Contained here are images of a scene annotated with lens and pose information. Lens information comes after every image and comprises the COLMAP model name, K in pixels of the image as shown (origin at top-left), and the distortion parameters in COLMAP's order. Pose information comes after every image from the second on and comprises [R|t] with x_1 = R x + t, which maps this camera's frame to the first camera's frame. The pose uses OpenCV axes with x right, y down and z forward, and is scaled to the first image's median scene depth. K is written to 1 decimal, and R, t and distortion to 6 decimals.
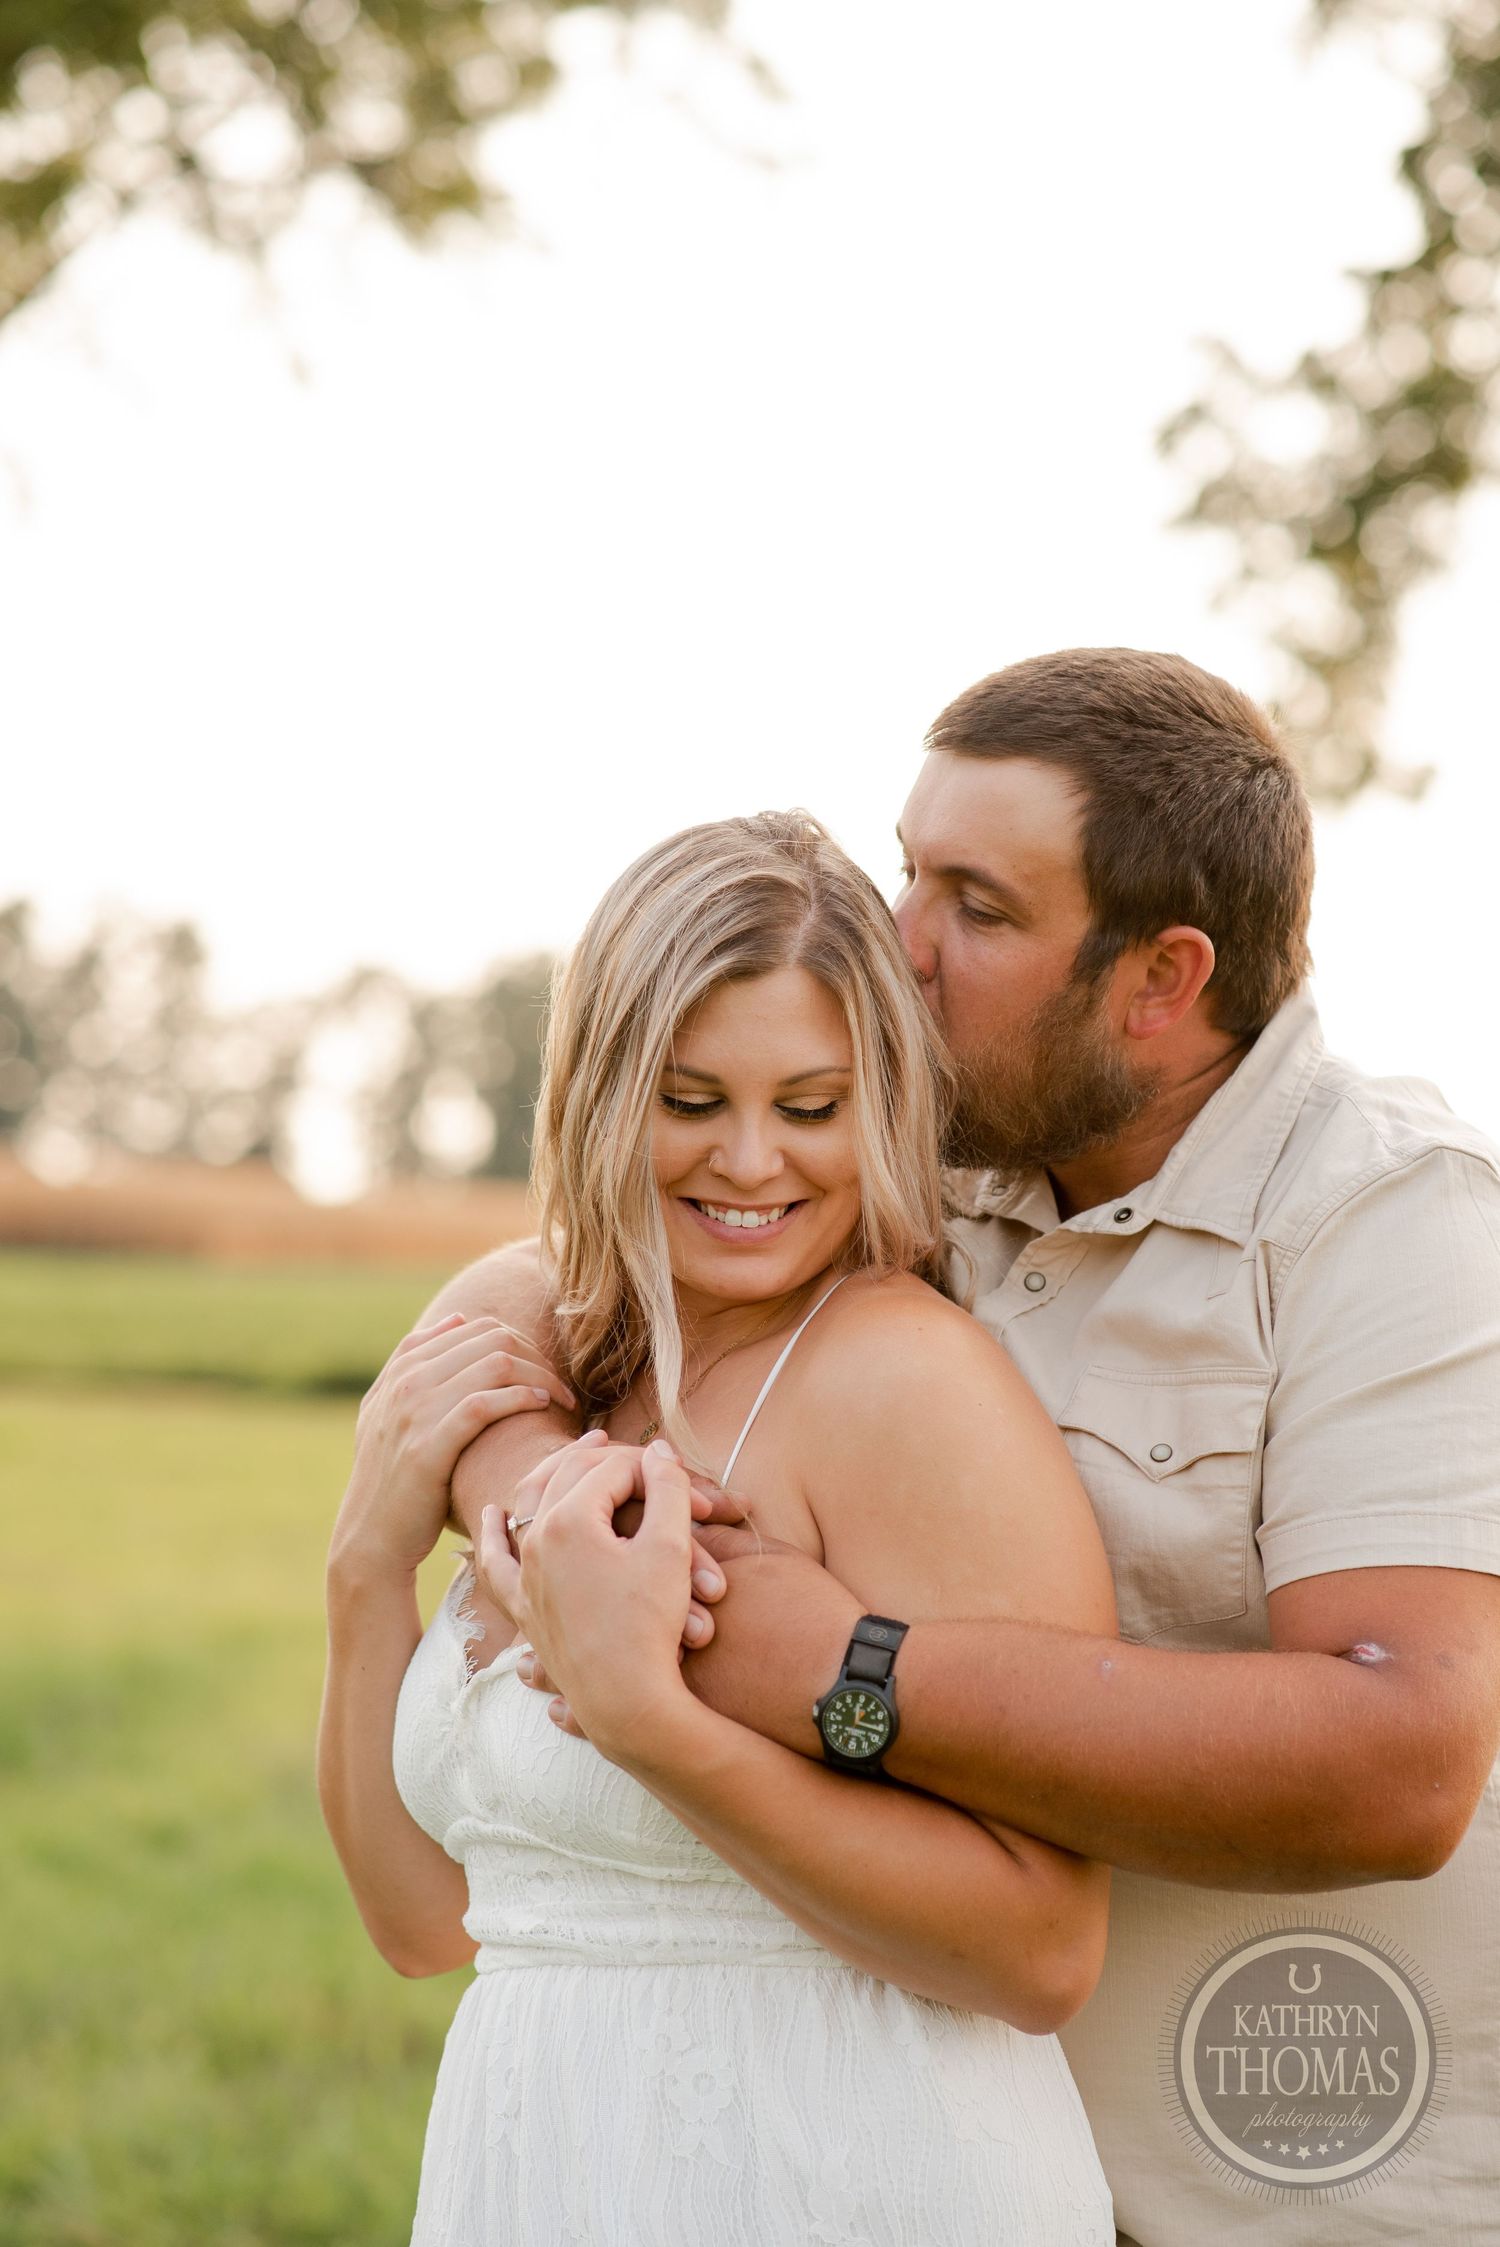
lens RADIAL K [[5503.4, 0, 750.5], [0, 5503.4, 1101.7], [0, 0, 1]] dist [0.089346, 0.000000]
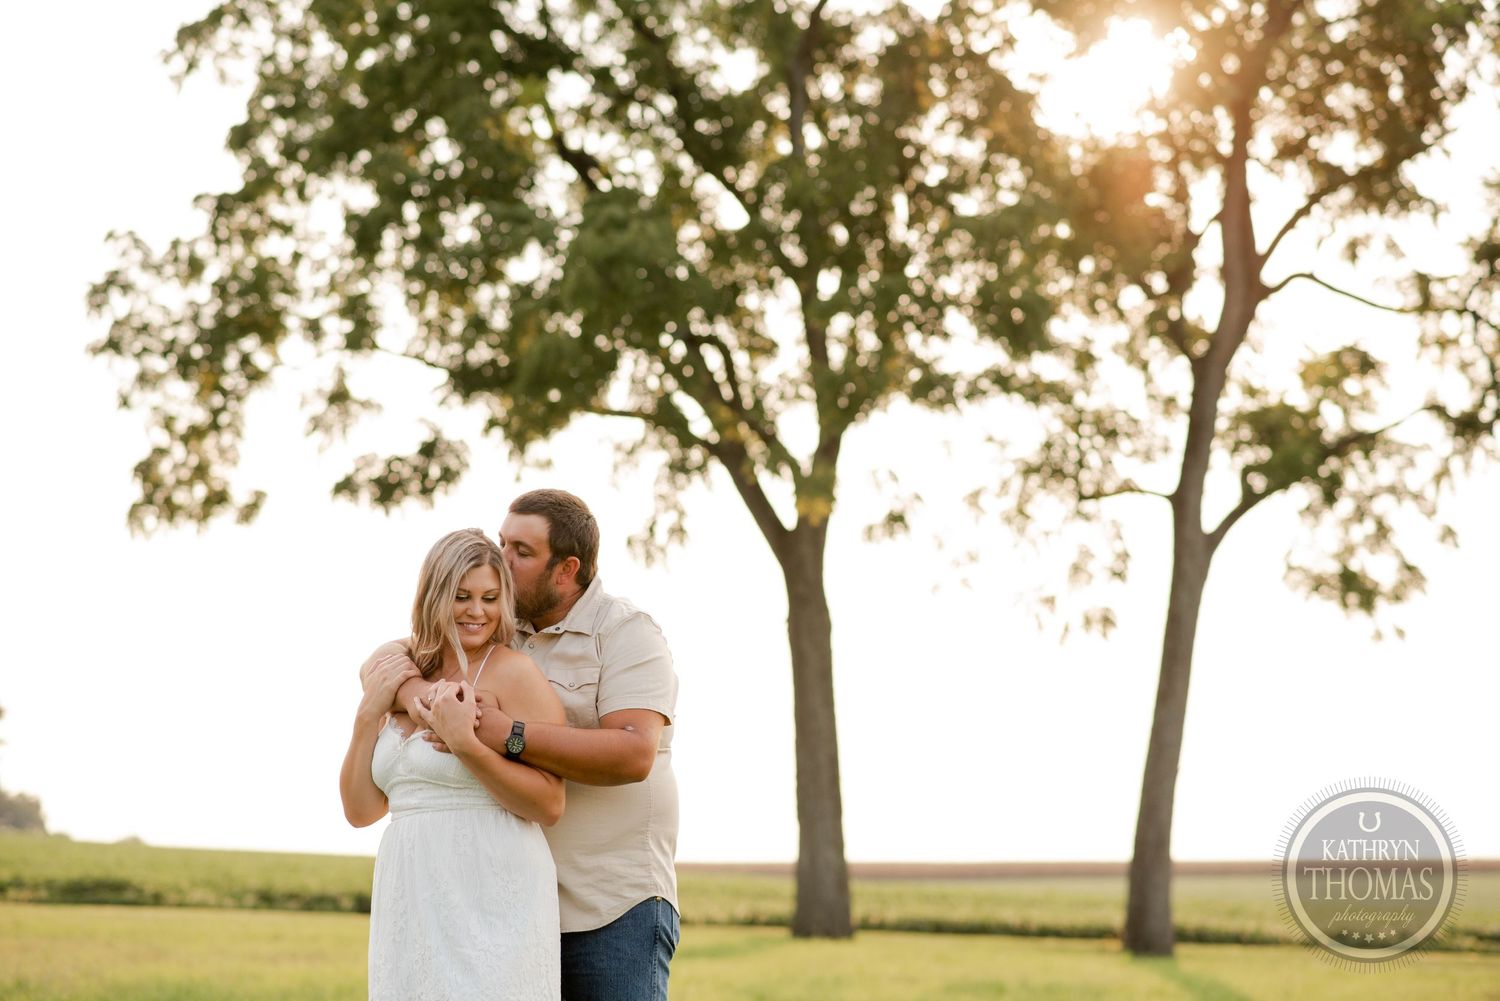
lens RADIAL K [[3673.8, 0, 752.0], [0, 3673.8, 491.9], [0, 0, 1]] dist [0.089346, 0.000000]
pose [[0.961886, 0.020745, 0.272664, -0.537448], [-0.003813, 0.998039, -0.062483, 0.089420], [-0.273426, 0.059062, 0.960078, -1.643967]]
